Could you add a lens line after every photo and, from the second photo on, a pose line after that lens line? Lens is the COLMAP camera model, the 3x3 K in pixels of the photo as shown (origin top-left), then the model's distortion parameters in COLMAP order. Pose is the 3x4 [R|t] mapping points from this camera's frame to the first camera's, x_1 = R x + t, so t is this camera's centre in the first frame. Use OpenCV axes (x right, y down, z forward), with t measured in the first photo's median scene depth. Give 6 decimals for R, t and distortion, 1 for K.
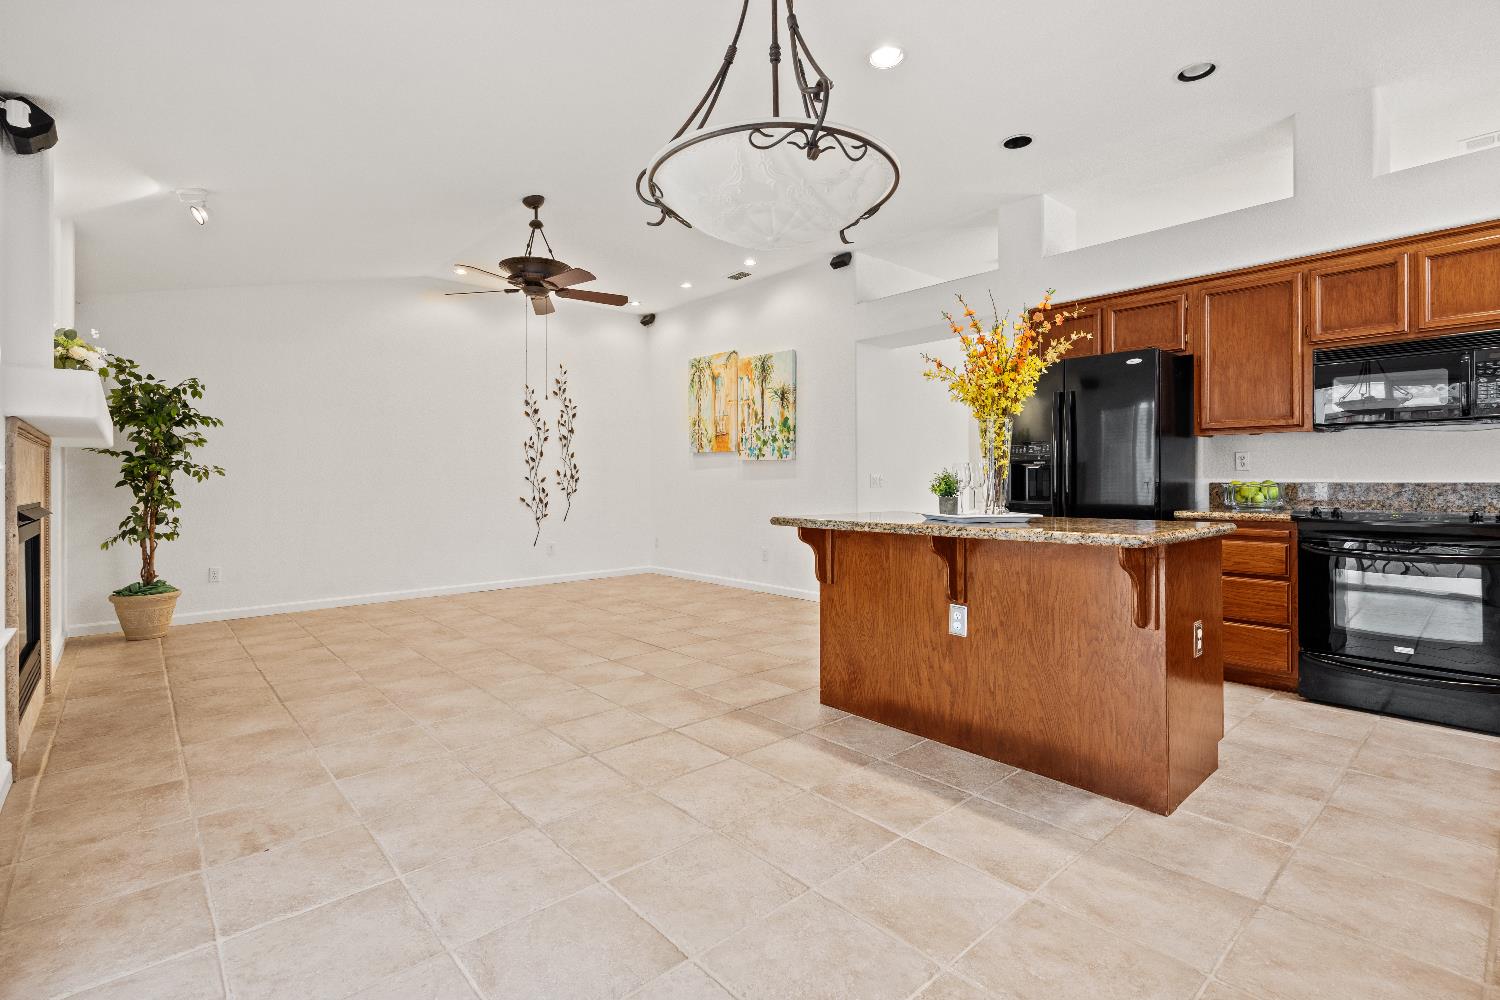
lens RADIAL K [[697.5, 0, 739.8], [0, 697.5, 476.6], [0, 0, 1]] dist [-0.004335, -0.000364]
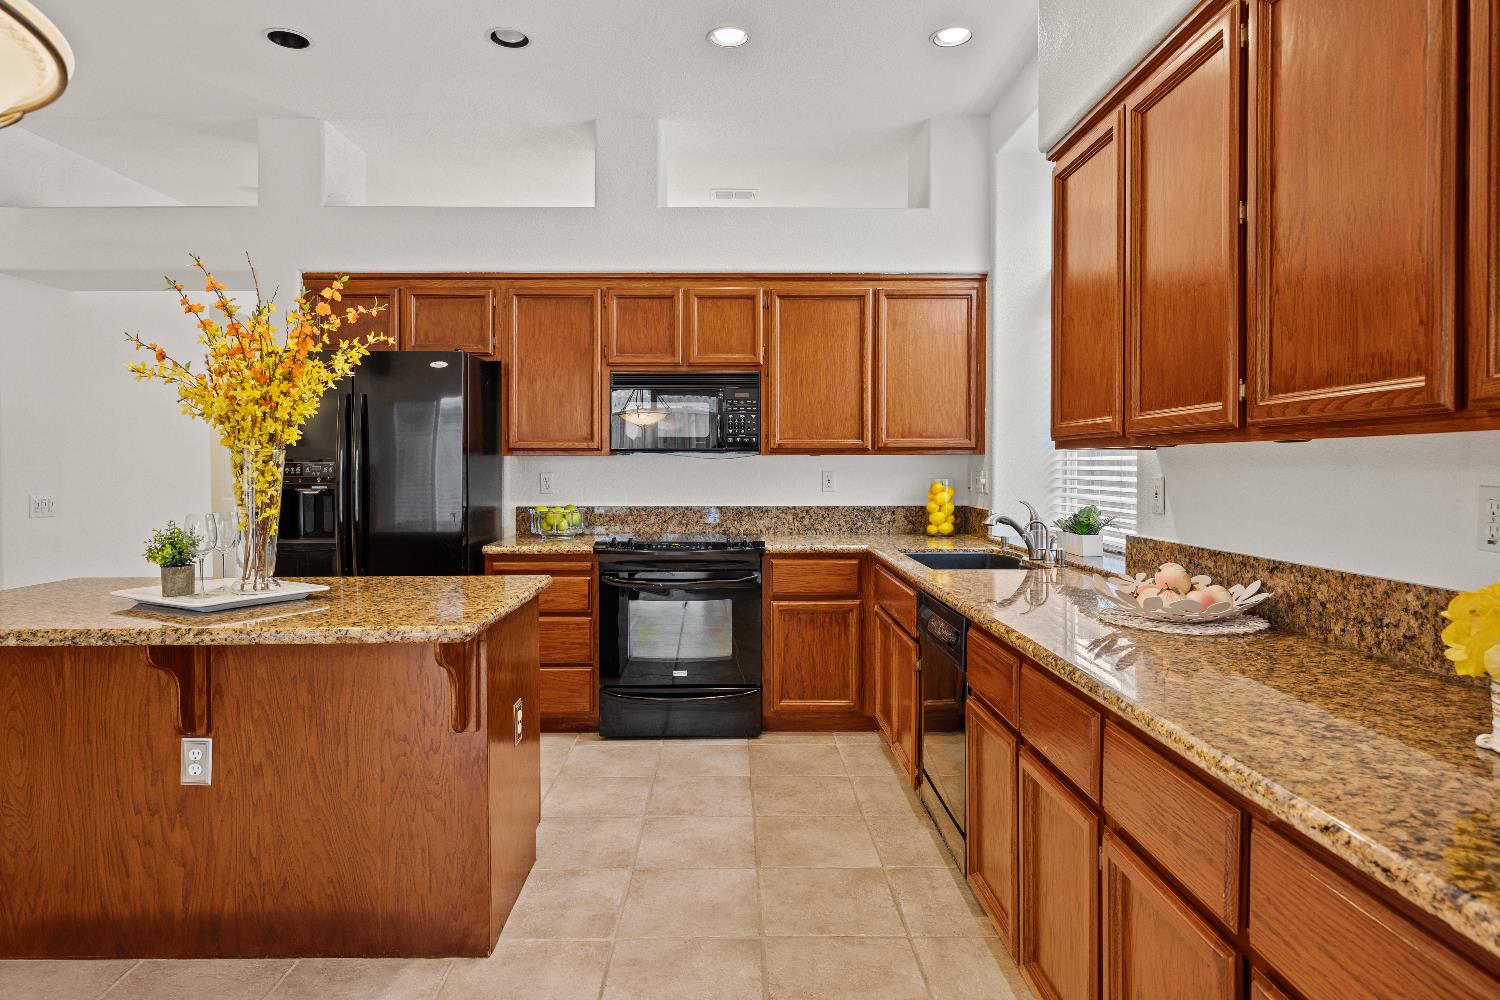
lens RADIAL K [[866.3, 0, 747.0], [0, 866.3, 474.3], [0, 0, 1]] dist [0.001210, -0.002683]
pose [[0.641987, -0.008000, 0.766674, 0.026879], [-0.005698, 0.999868, 0.015205, -0.071624], [-0.766694, -0.014130, 0.641857, 0.095701]]
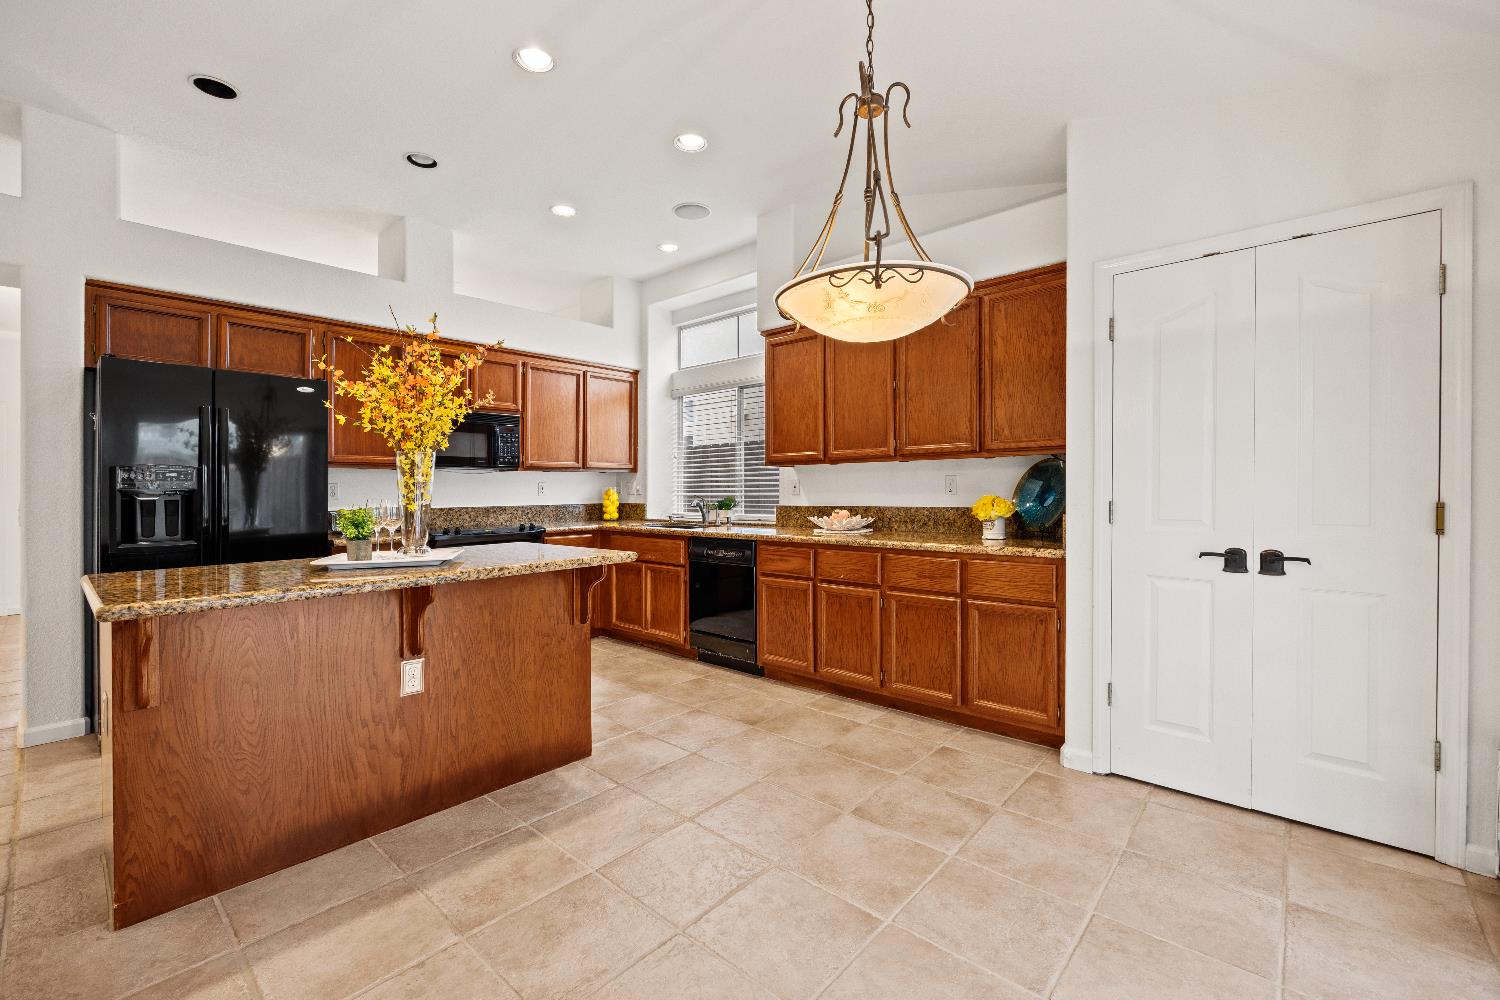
lens RADIAL K [[636.4, 0, 751.1], [0, 636.4, 495.1], [0, 0, 1]] dist [0.000371, 0.000243]
pose [[-0.130496, -0.005928, 0.991431, -0.523091], [0.002662, 0.999976, 0.006329, -0.028541], [-0.991445, 0.003465, -0.130477, 0.649526]]
